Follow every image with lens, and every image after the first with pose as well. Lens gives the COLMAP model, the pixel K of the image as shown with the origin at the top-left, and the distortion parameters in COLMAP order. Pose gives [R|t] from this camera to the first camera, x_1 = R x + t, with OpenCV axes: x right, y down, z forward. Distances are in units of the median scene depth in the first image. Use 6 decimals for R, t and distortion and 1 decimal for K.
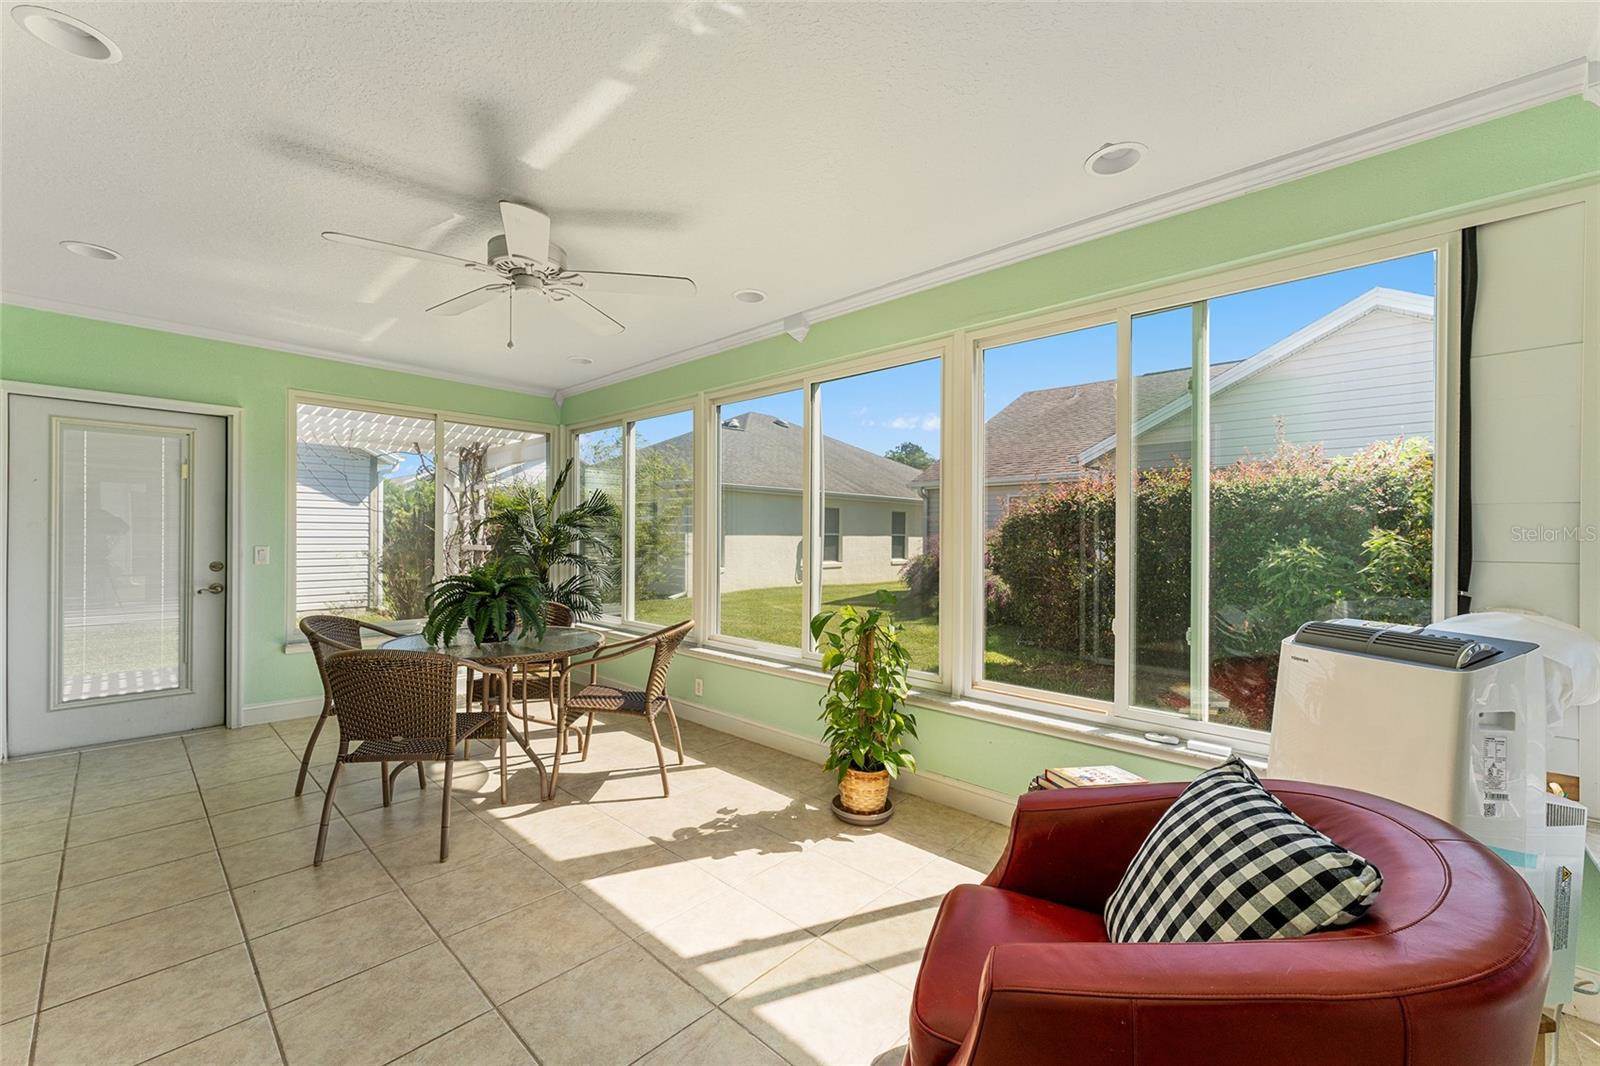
lens RADIAL K [[638.8, 0, 752.4], [0, 638.8, 531.7], [0, 0, 1]] dist [-0.003712, 0.002017]
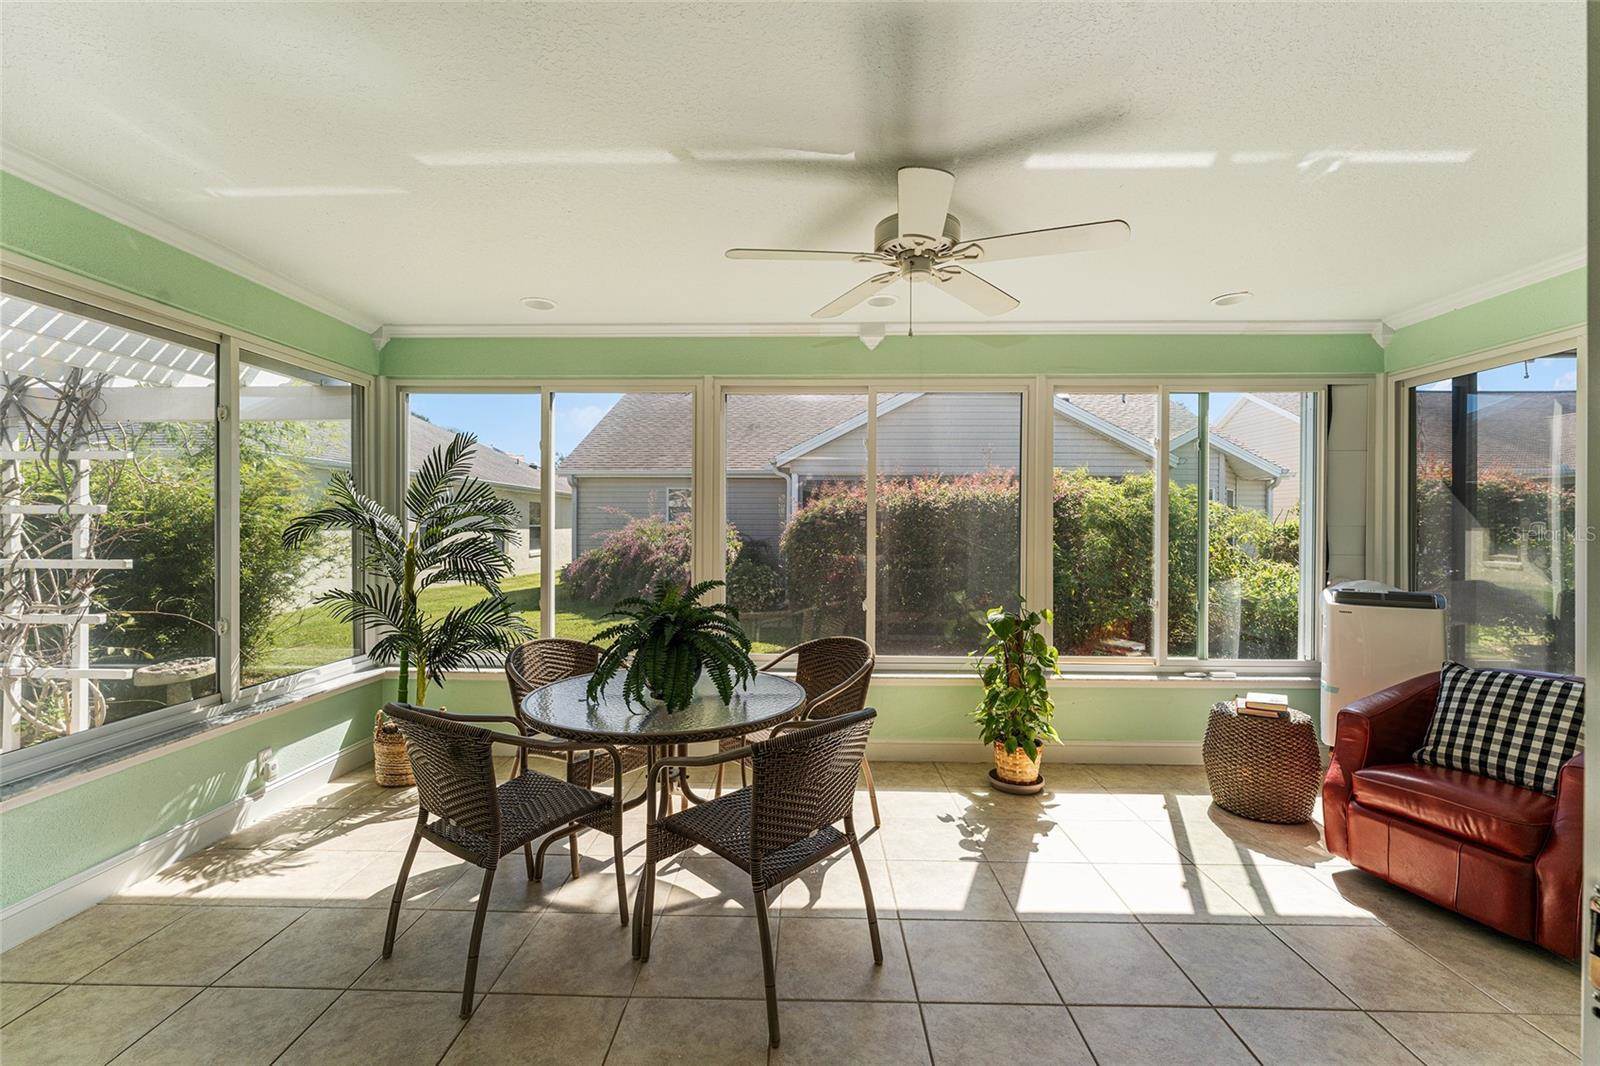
lens RADIAL K [[697.5, 0, 773.5], [0, 697.5, 525.1], [0, 0, 1]] dist [-0.001011, -0.000451]
pose [[0.730483, -0.004689, 0.682915, -1.083051], [-0.001329, 0.999965, 0.008287, -0.040887], [-0.682930, -0.006961, 0.730451, 0.414274]]
